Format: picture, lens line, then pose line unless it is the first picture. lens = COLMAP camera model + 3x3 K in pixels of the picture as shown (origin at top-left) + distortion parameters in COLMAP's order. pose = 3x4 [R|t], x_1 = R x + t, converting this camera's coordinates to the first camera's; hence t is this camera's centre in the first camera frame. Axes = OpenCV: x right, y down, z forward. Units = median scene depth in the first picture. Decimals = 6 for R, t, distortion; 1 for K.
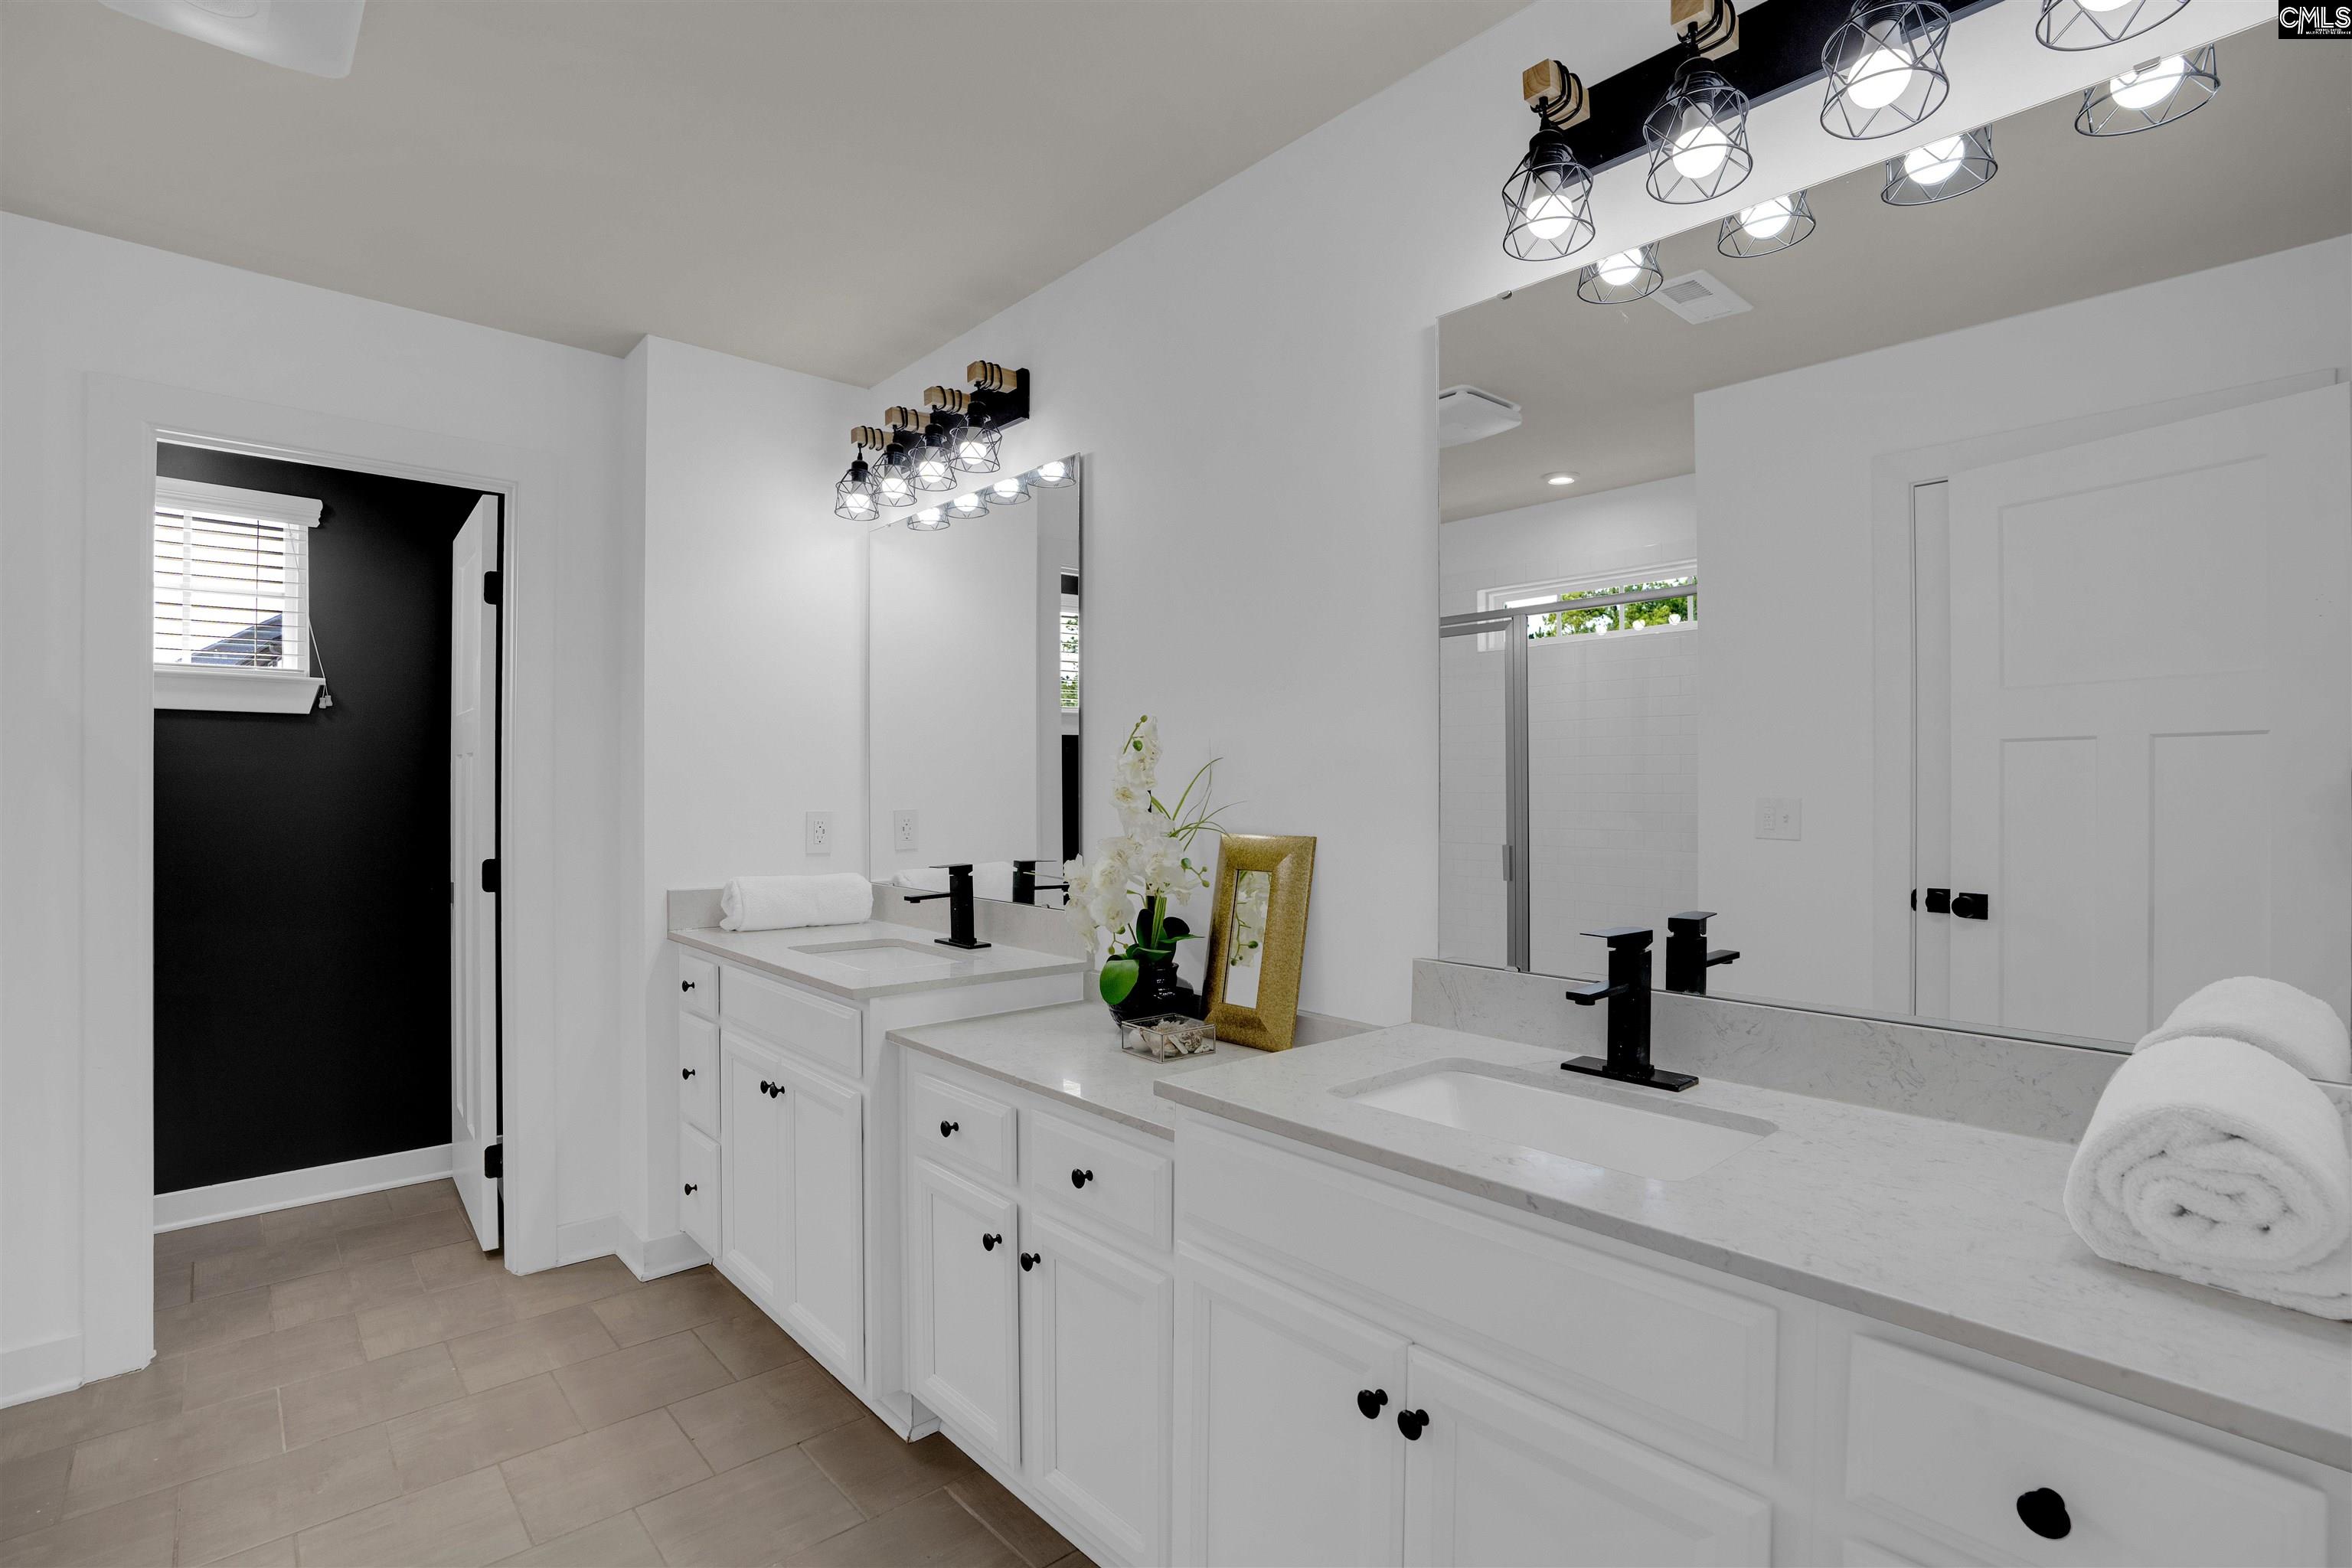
lens RADIAL K [[1095.5, 0, 1202.5], [0, 1095.5, 790.7], [0, 0, 1]] dist [-0.031067, 0.001099]
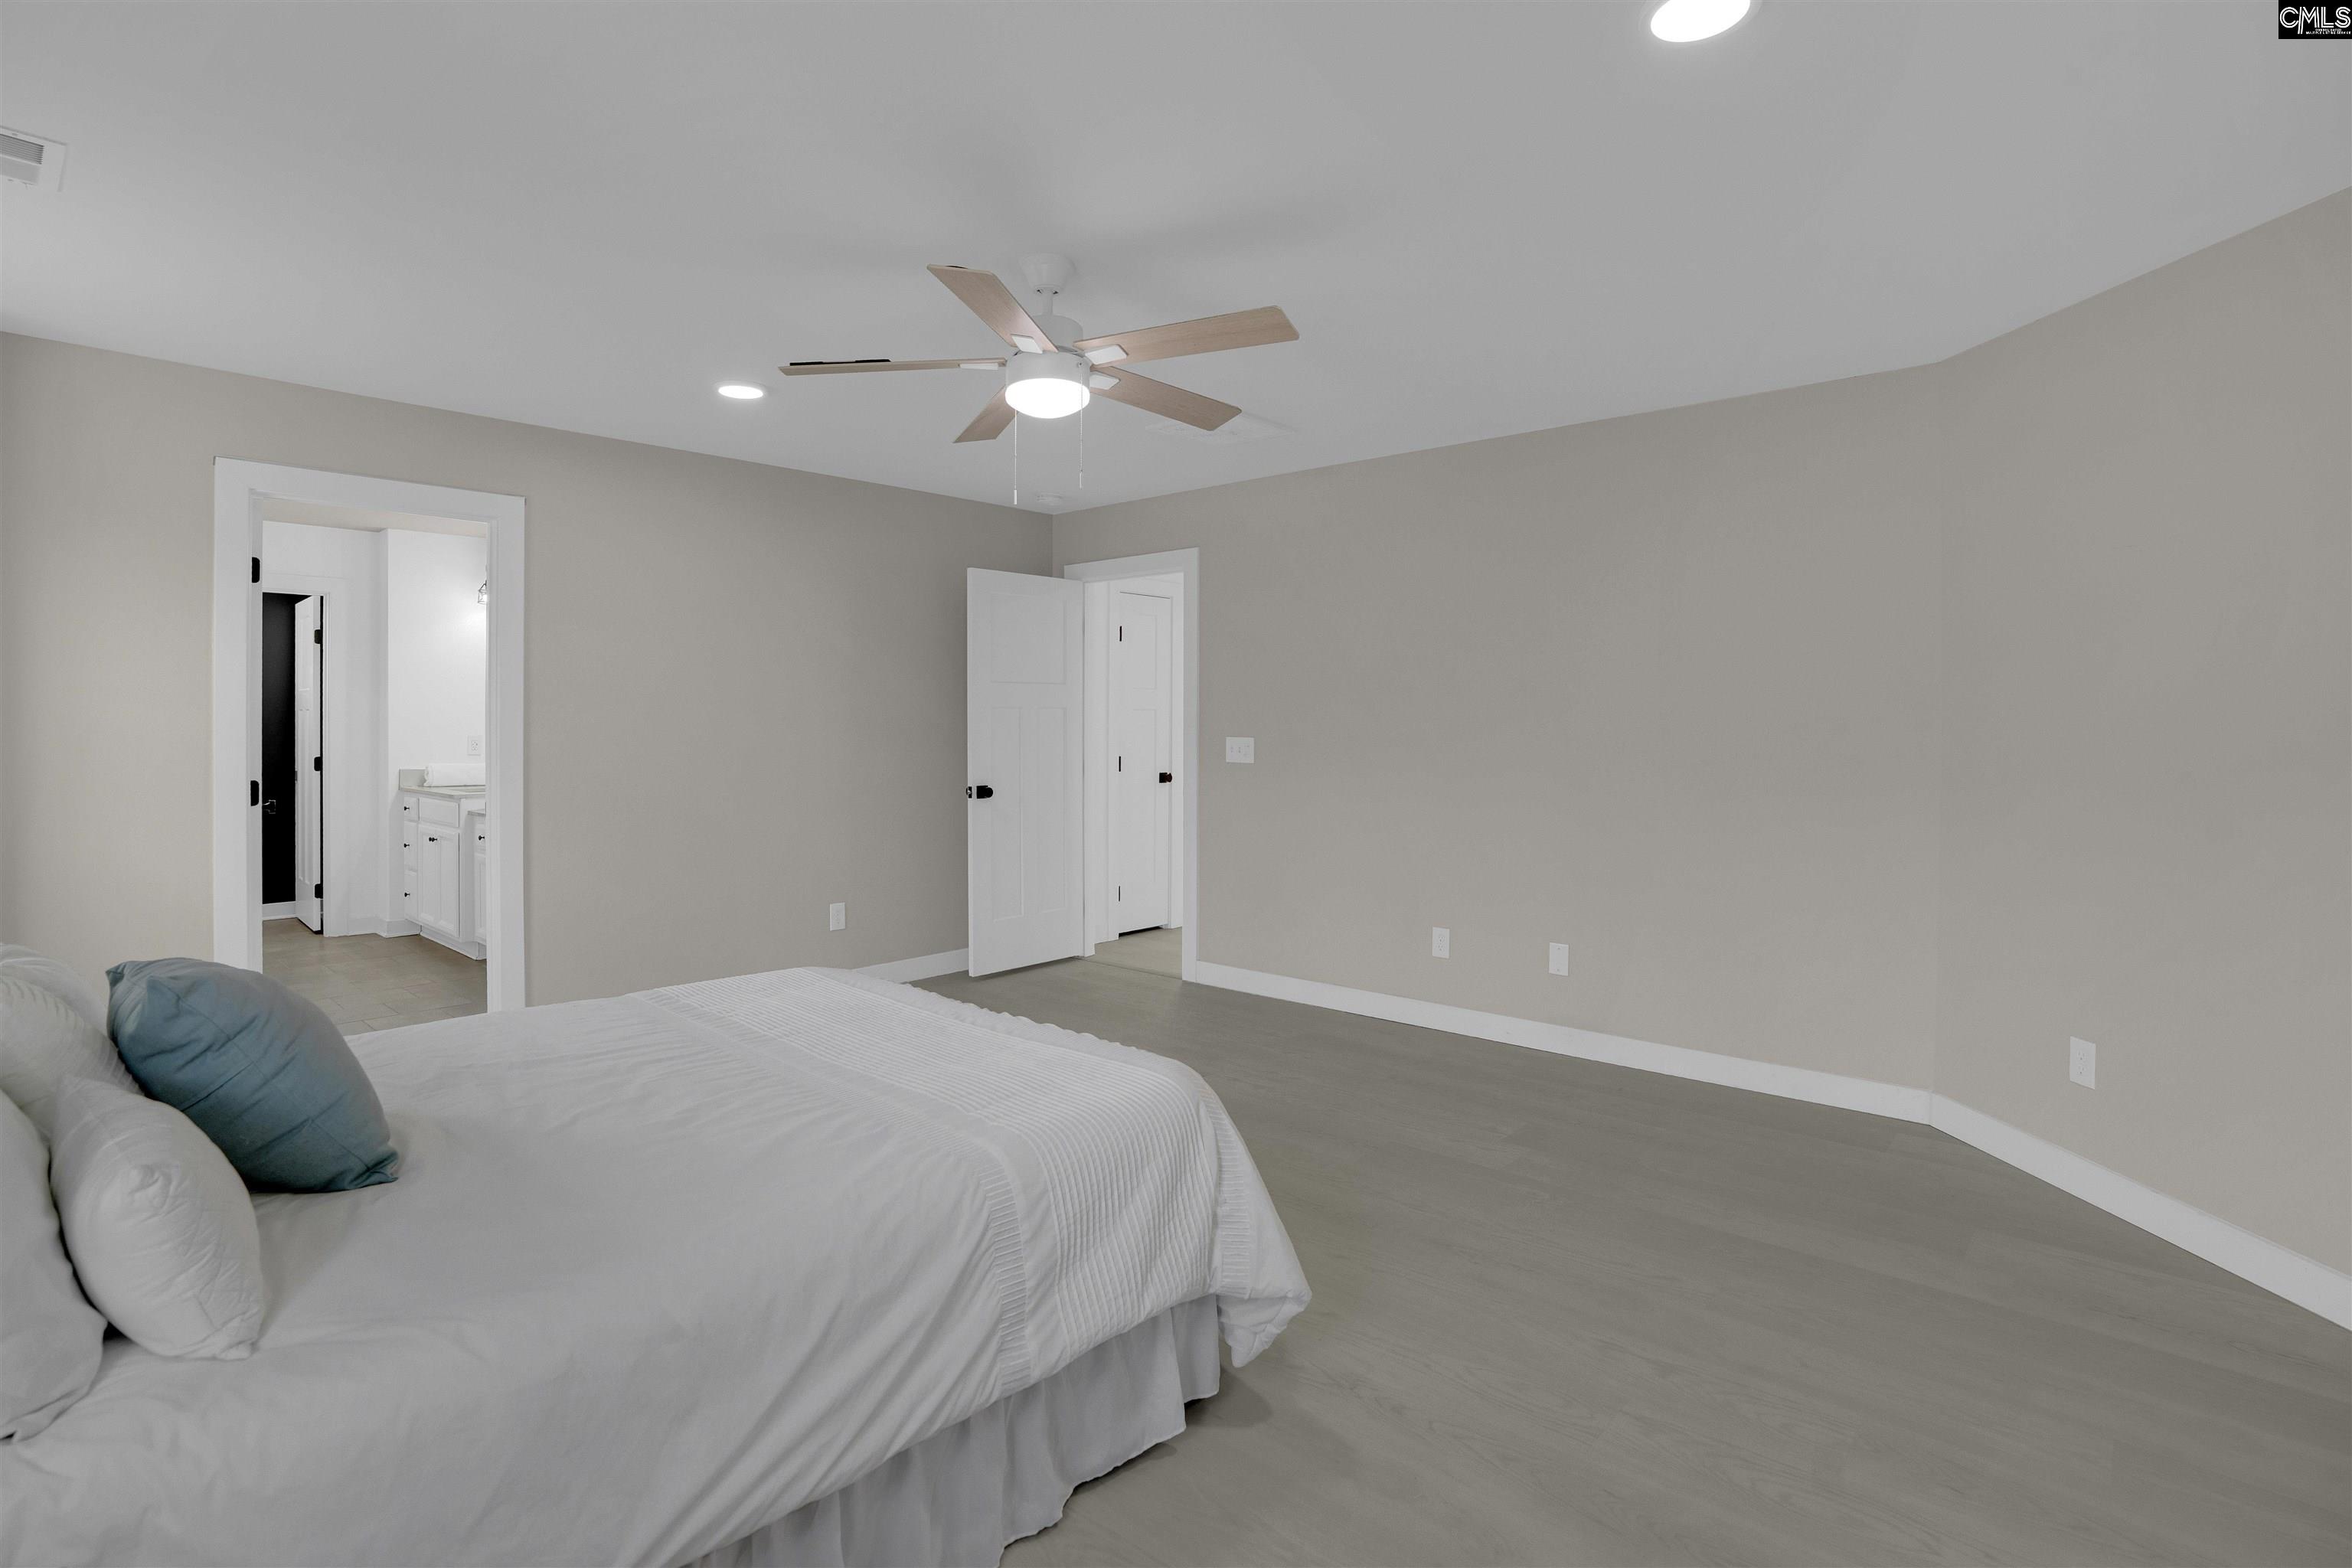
lens RADIAL K [[1131.7, 0, 1181.9], [0, 1131.7, 757.8], [0, 0, 1]] dist [-0.023154, -0.000009]
pose [[0.996978, 0.000873, 0.077679, 0.970619], [-0.001370, 0.999979, 0.006346, 0.049567], [-0.077671, -0.006433, 0.996958, -1.481216]]
